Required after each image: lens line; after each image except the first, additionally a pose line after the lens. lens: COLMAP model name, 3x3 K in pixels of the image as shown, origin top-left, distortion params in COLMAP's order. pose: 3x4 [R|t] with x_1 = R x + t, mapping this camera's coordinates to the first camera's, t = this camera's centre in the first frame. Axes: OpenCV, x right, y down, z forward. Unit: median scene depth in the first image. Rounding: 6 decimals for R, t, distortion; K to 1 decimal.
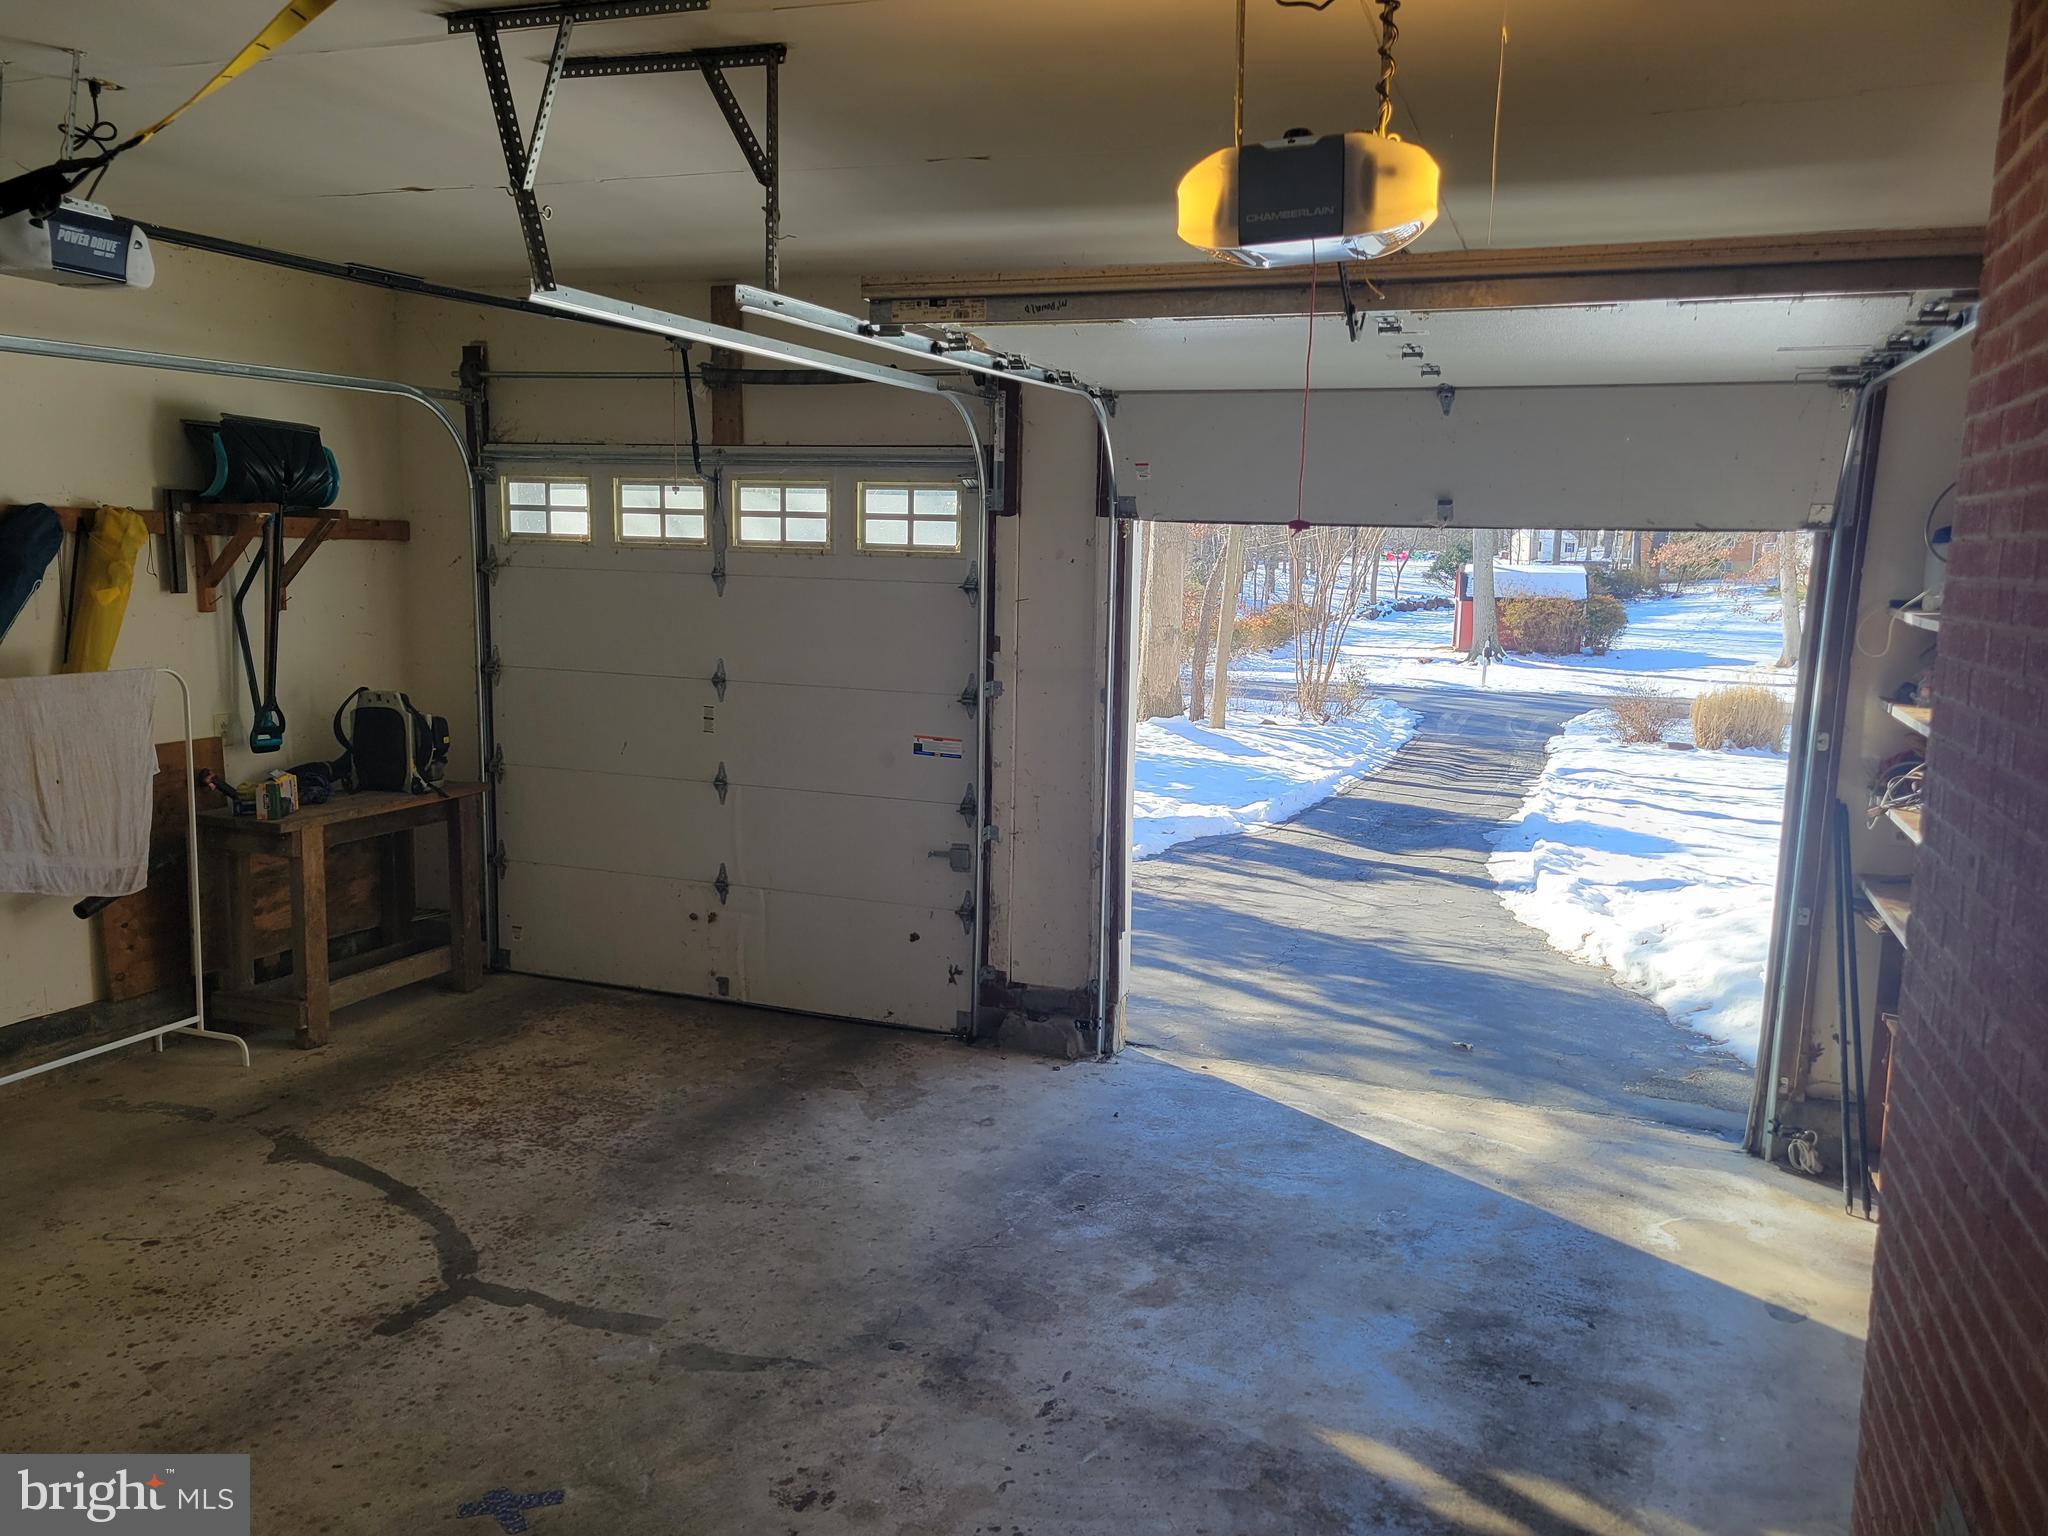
lens RADIAL K [[1533.8, 0, 1032.0], [0, 1533.8, 788.1], [0, 0, 1]] dist [0.053636, -0.033463]
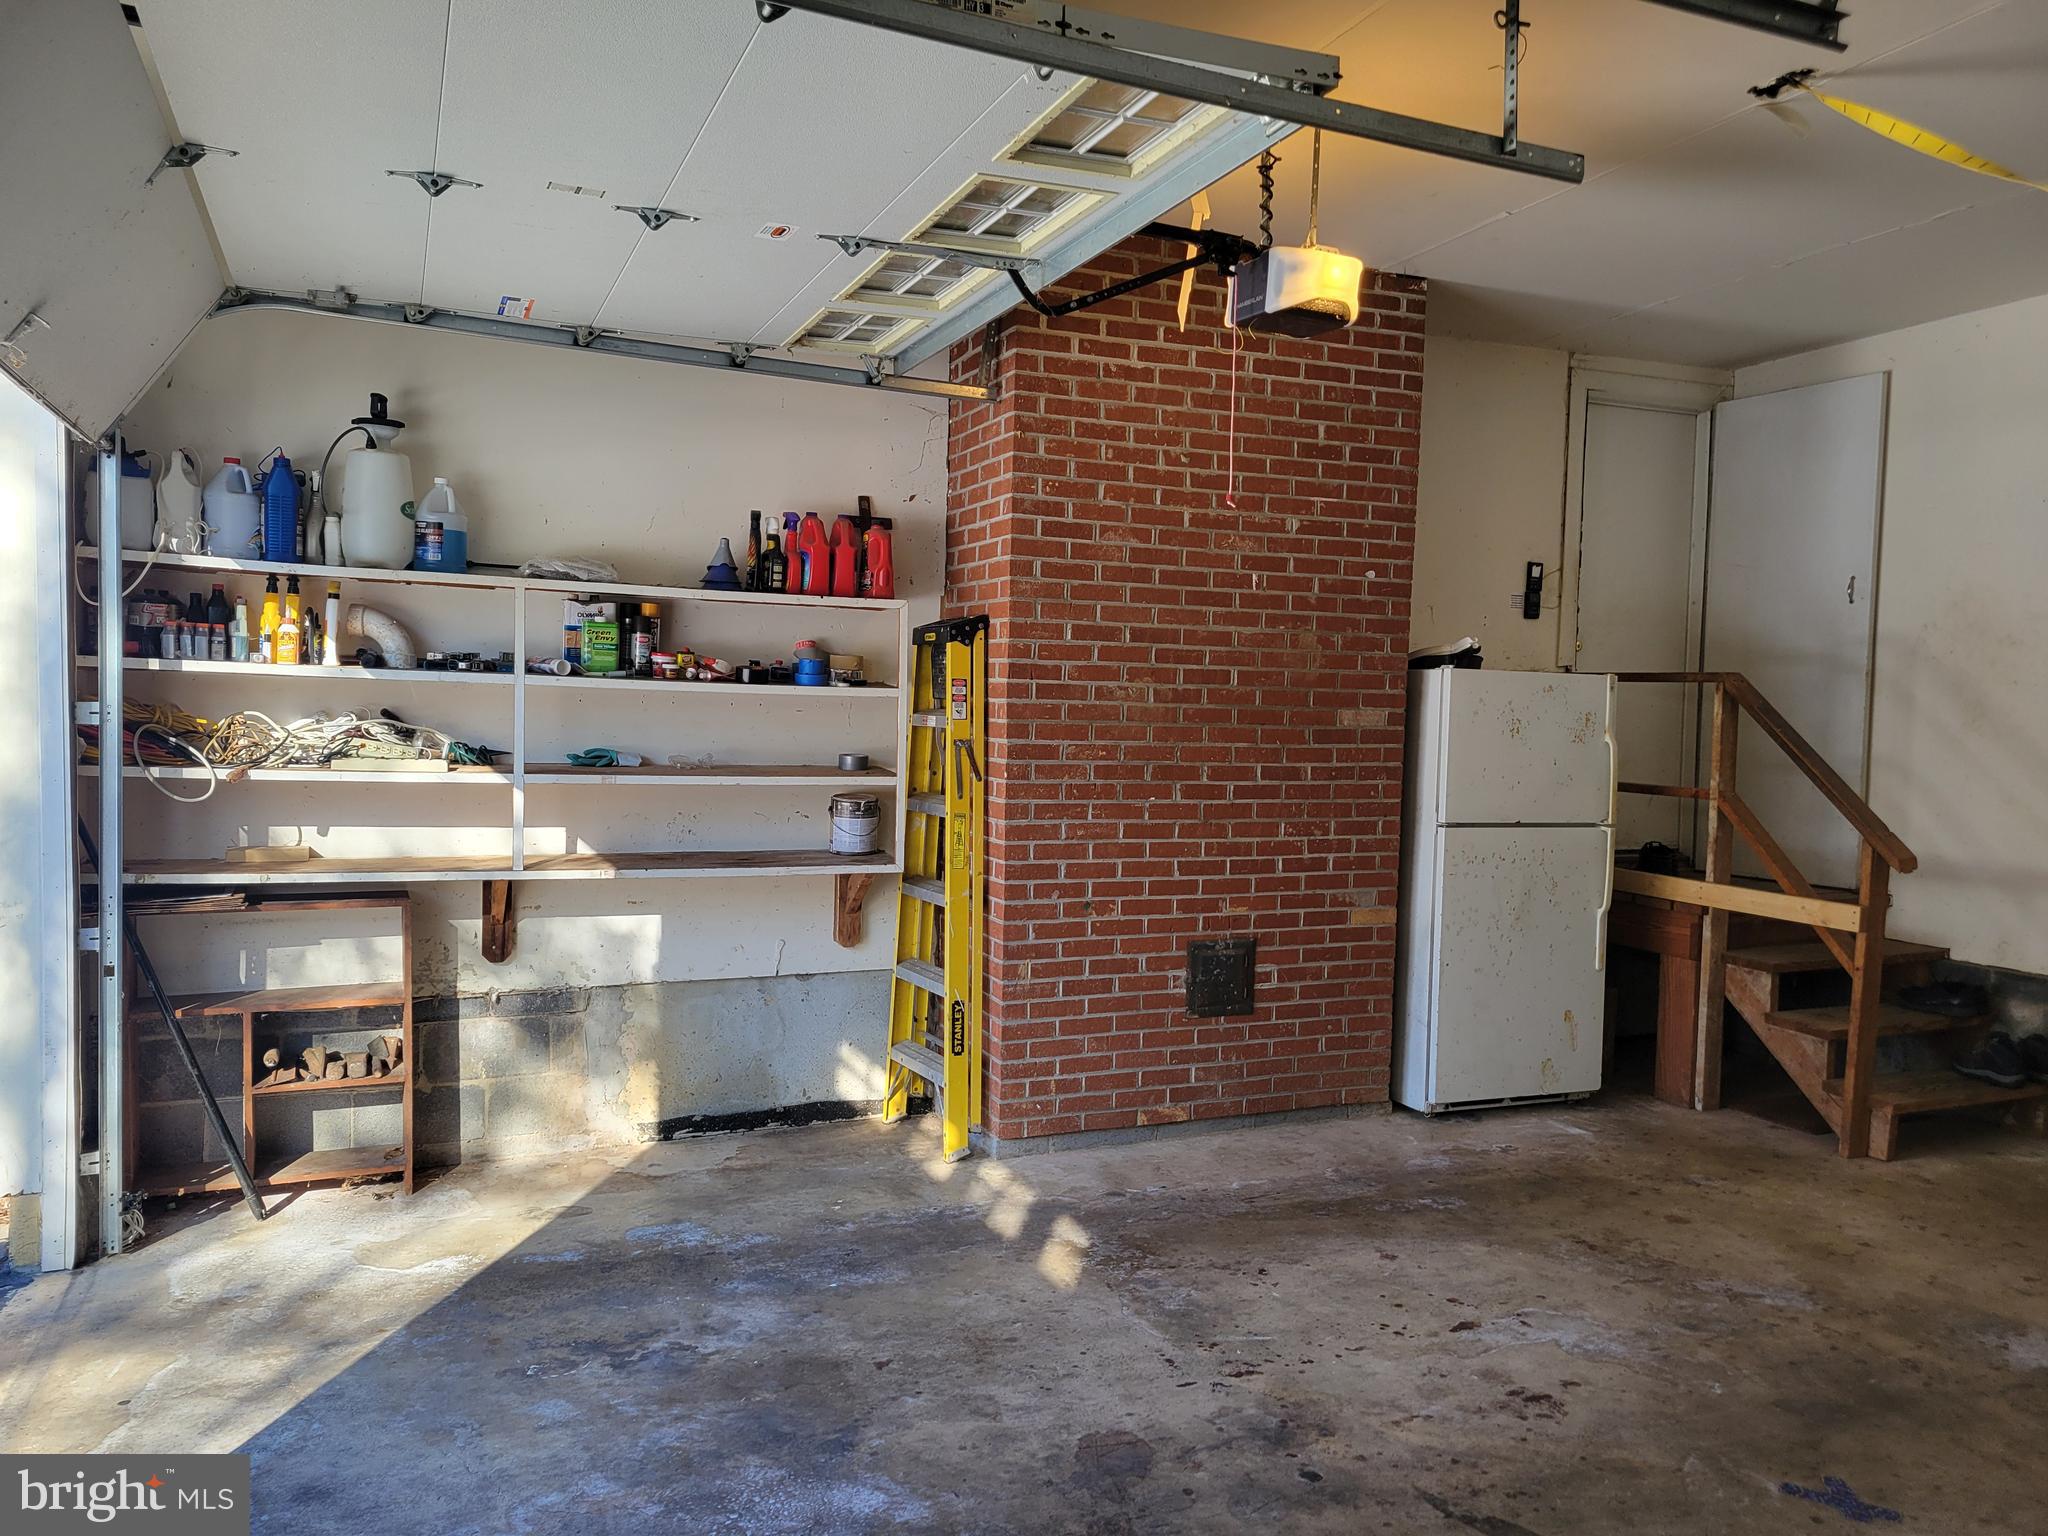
lens RADIAL K [[1533.8, 0, 1032.0], [0, 1533.8, 788.1], [0, 0, 1]] dist [0.053636, -0.033463]
pose [[-0.693787, -0.079620, 0.715766, -0.511409], [0.069232, 0.981894, 0.176329, -0.125912], [-0.716845, 0.171889, -0.675712, 1.535739]]
